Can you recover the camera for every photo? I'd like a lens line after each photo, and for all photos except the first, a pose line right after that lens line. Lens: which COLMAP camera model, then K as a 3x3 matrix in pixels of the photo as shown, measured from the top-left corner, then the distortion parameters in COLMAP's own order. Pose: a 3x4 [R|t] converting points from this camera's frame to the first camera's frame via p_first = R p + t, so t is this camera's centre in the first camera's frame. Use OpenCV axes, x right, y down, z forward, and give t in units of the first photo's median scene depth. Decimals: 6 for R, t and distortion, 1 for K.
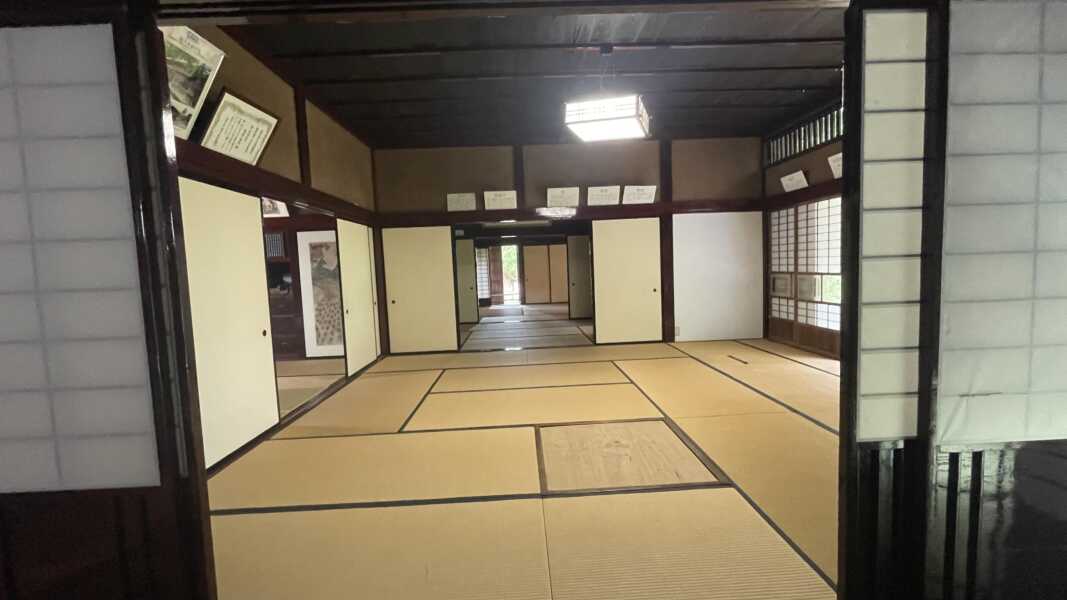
lens RADIAL K [[437.0, 0, 531.3], [0, 437.0, 299.9], [0, 0, 1]] dist [-0.016149, -0.000386]
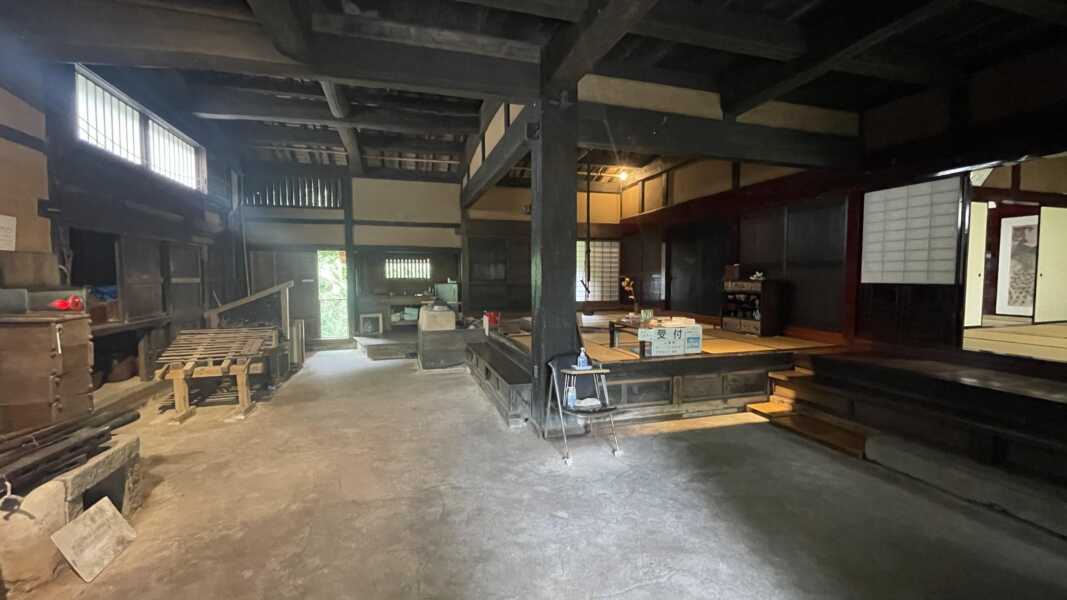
lens RADIAL K [[437.0, 0, 533.2], [0, 437.0, 301.5], [0, 0, 1]] dist [-0.016149, -0.000386]
pose [[0.260558, 0.098248, -0.960446, 0.365879], [-0.080171, 0.993575, 0.079887, 0.105294], [0.962124, 0.056185, 0.266760, -0.707457]]
